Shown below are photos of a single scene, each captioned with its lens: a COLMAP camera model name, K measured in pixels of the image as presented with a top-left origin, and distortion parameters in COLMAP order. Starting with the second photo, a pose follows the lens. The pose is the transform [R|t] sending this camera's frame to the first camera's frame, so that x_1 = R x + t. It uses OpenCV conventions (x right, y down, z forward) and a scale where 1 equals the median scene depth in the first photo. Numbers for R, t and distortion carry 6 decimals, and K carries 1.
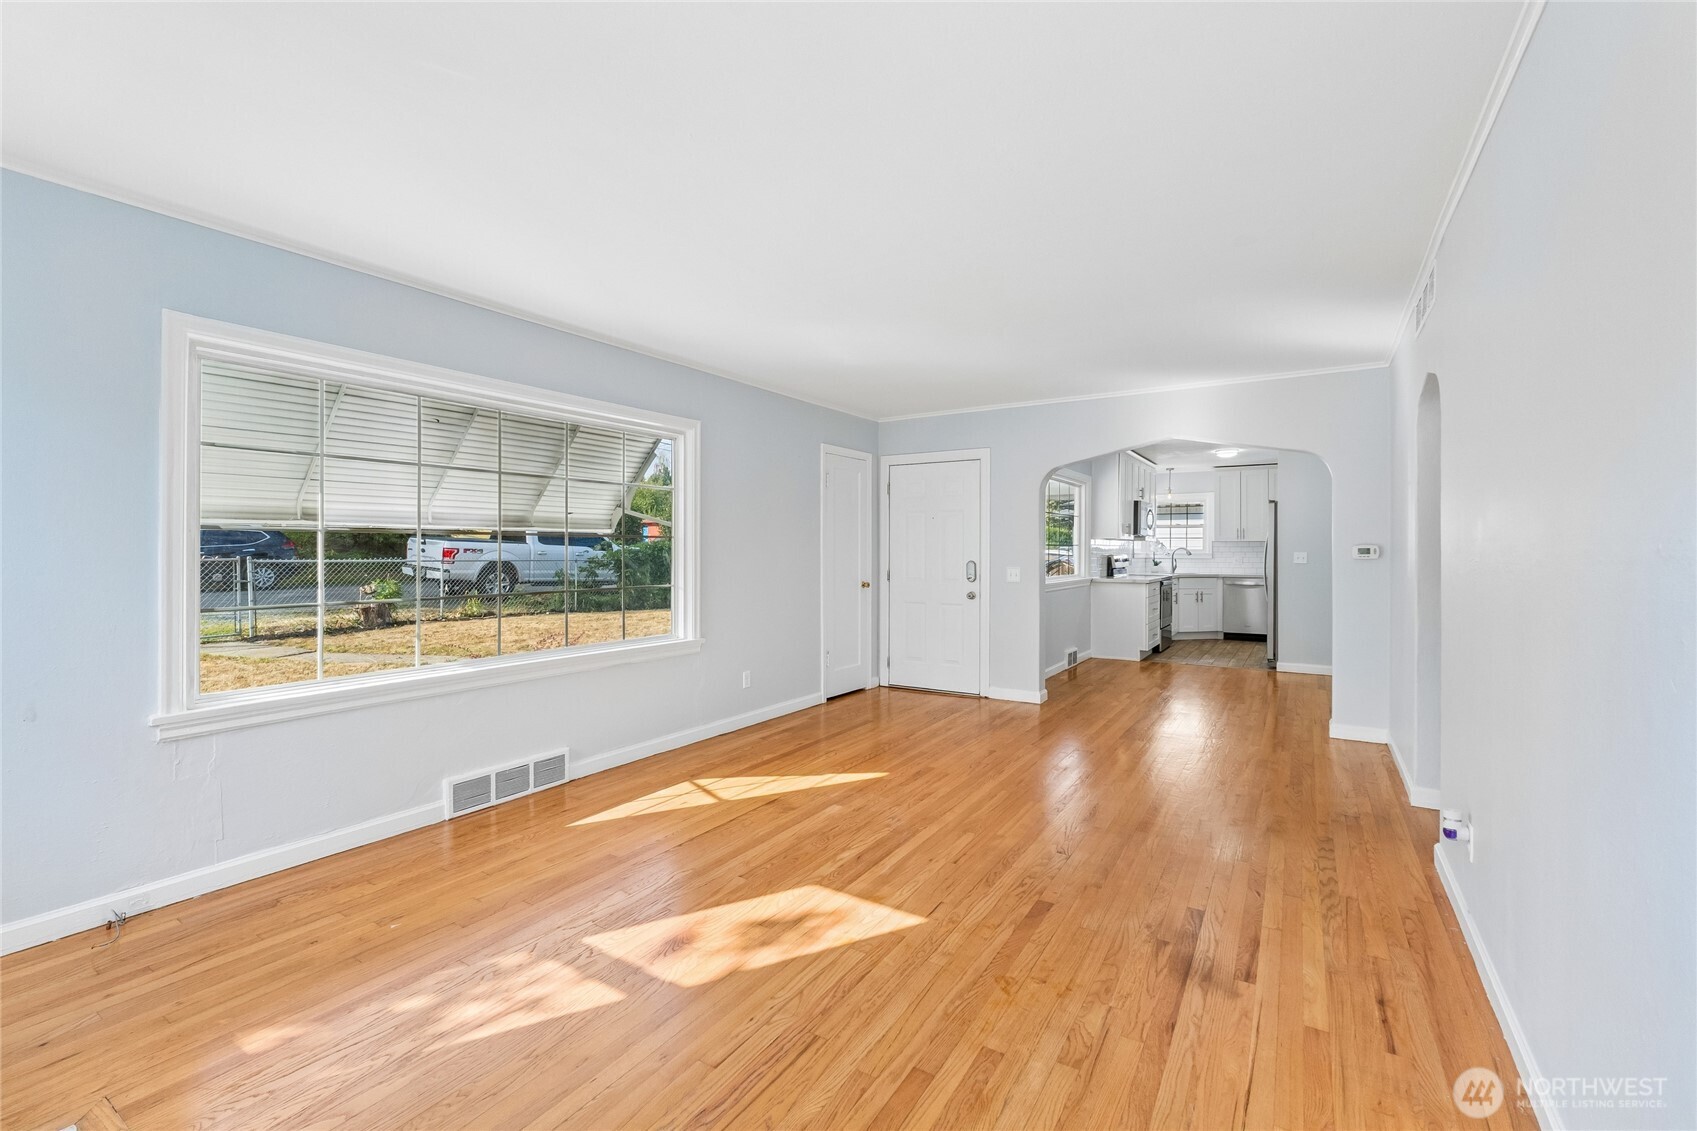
lens RADIAL K [[721.7, 0, 850.8], [0, 721.7, 553.7], [0, 0, 1]] dist [-0.001608, -0.000189]
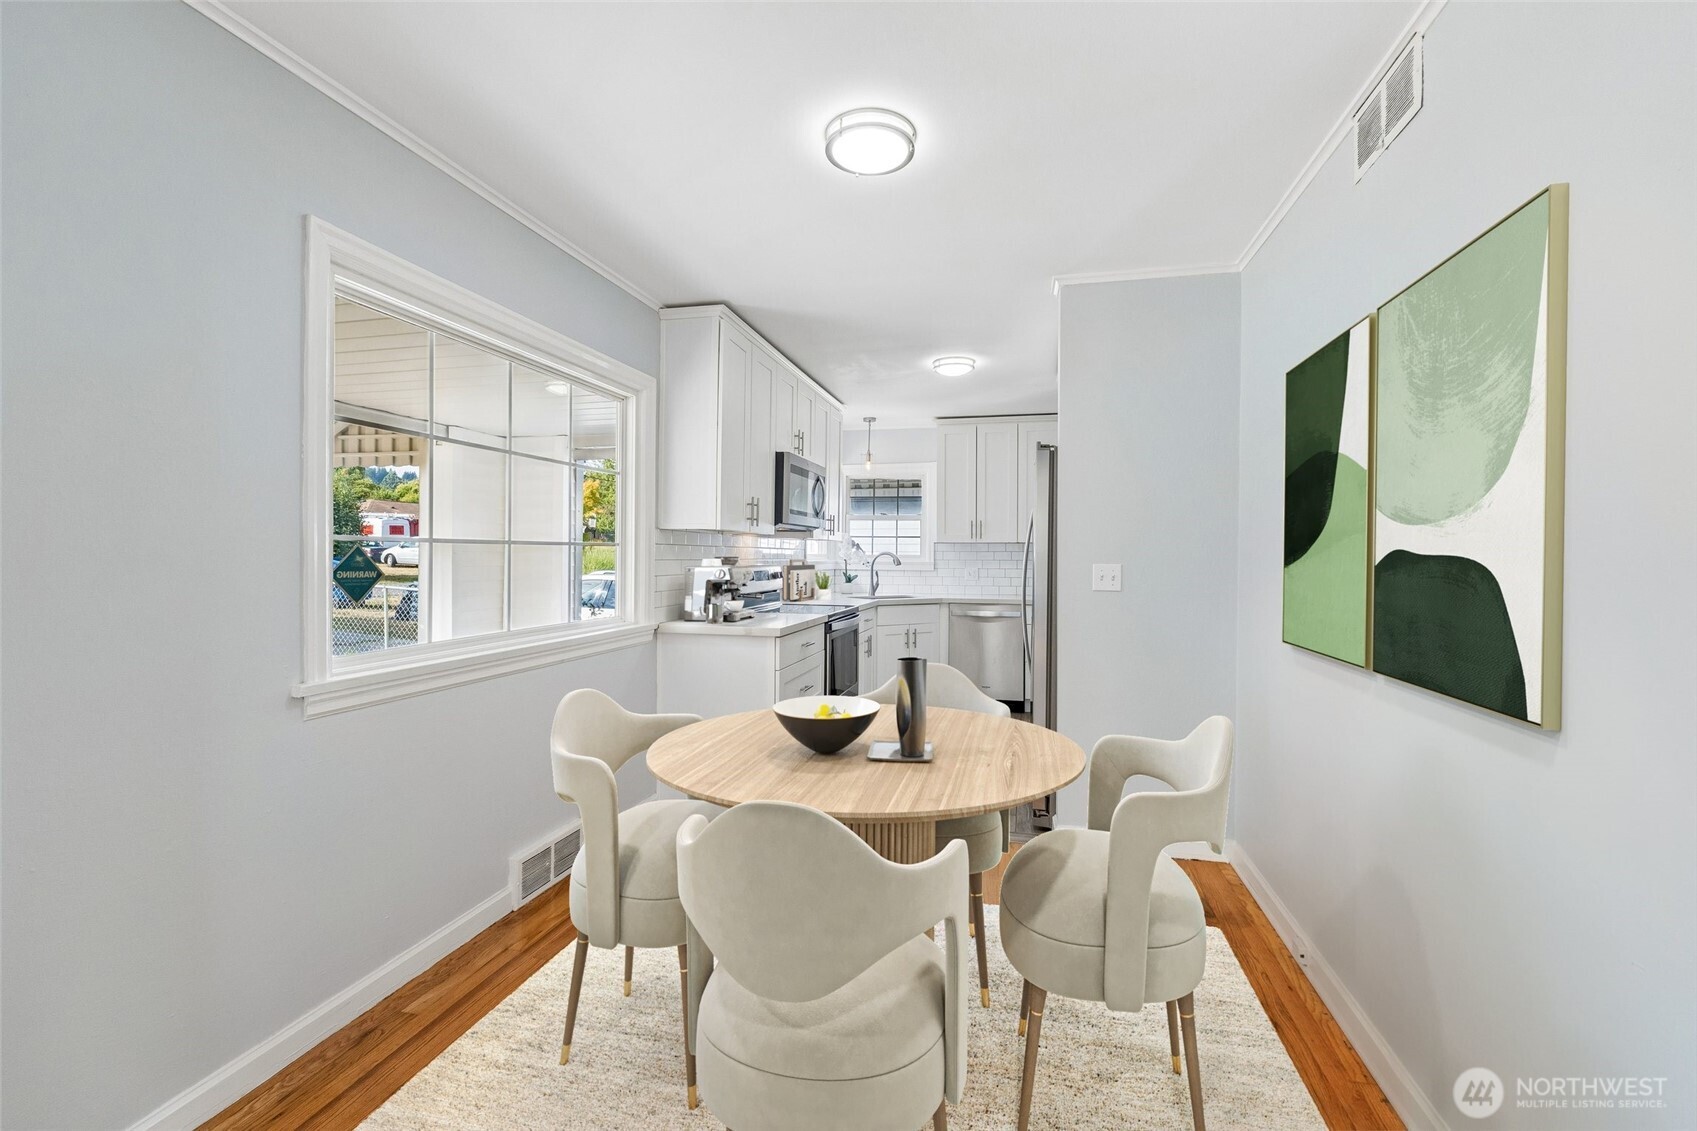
lens RADIAL K [[708.5, 0, 844.5], [0, 708.5, 579.7], [0, 0, 1]] dist [-0.002223, -0.000358]
pose [[0.950739, -0.007724, 0.309898, 0.263166], [-0.001656, 0.999549, 0.029993, -0.003617], [-0.309990, -0.029029, 0.950297, 0.490992]]
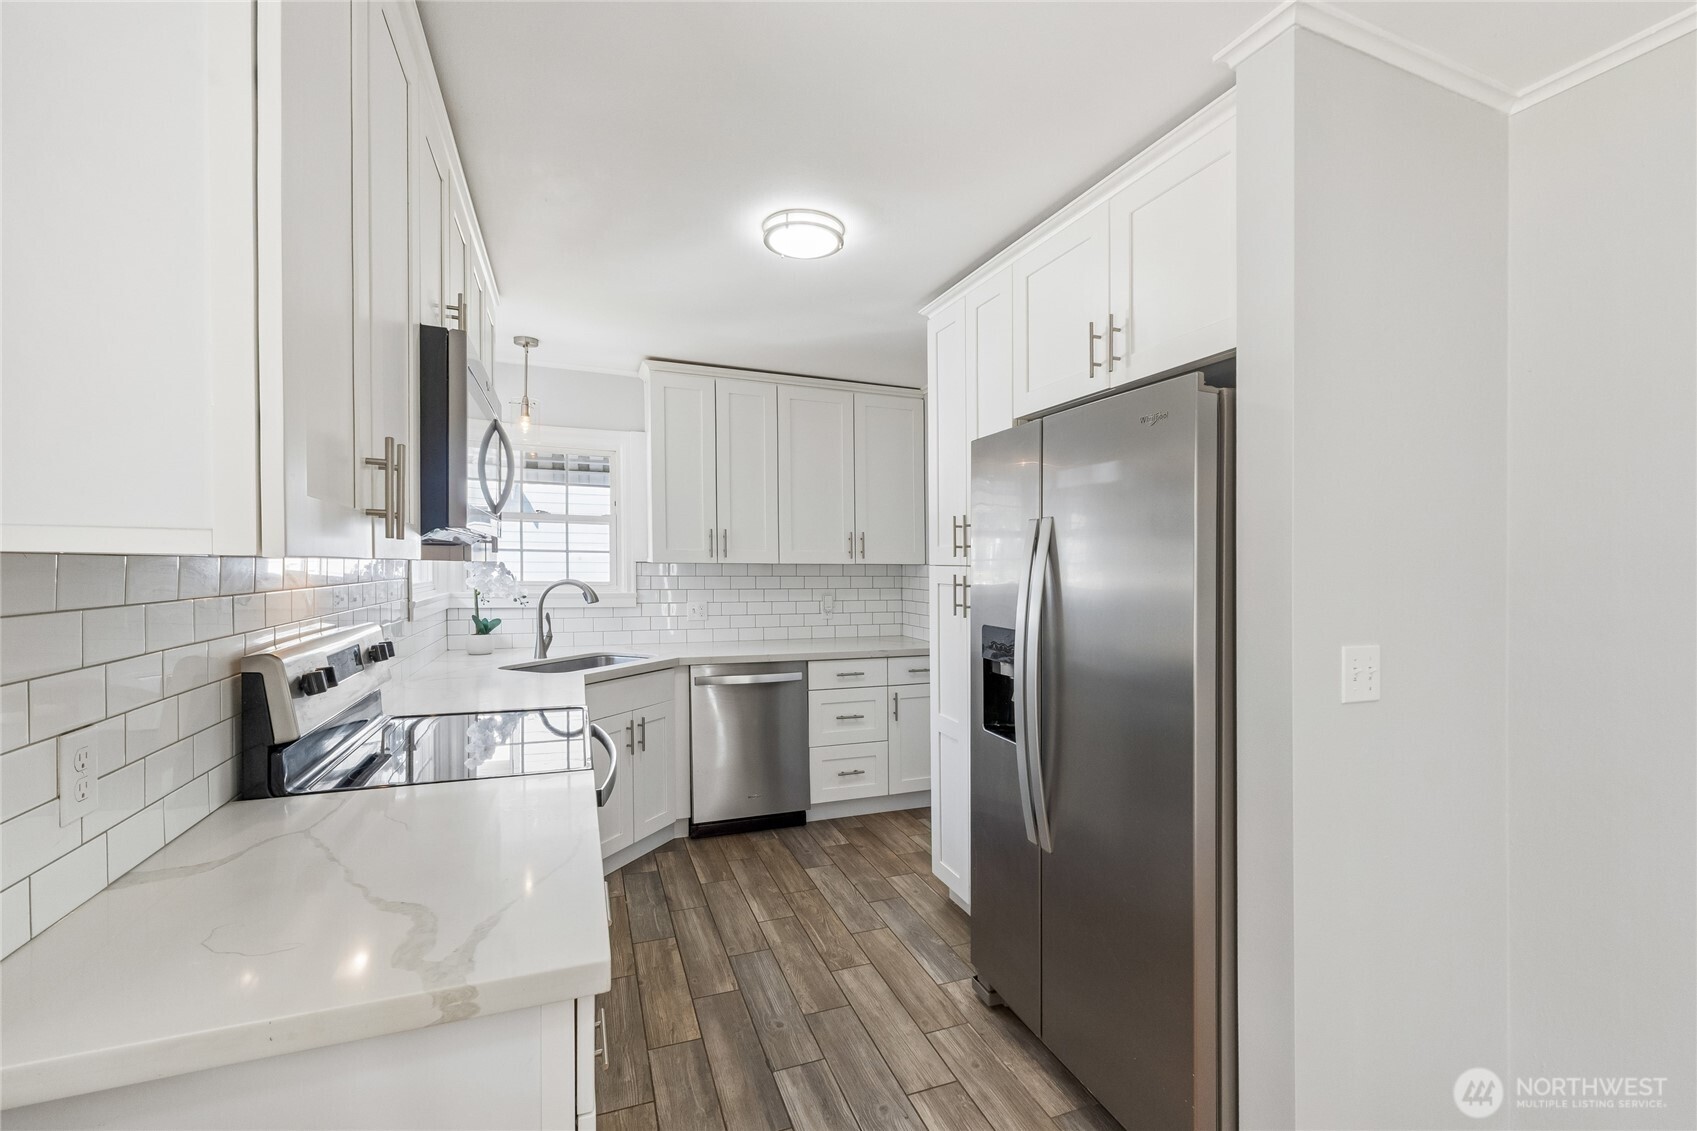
lens RADIAL K [[708.5, 0, 844.5], [0, 708.5, 579.7], [0, 0, 1]] dist [-0.002223, -0.000358]
pose [[0.594597, -0.017207, 0.803839, 0.289769], [-0.003522, 0.999706, 0.024006, -0.017805], [-0.804016, -0.017105, 0.594362, 0.748323]]
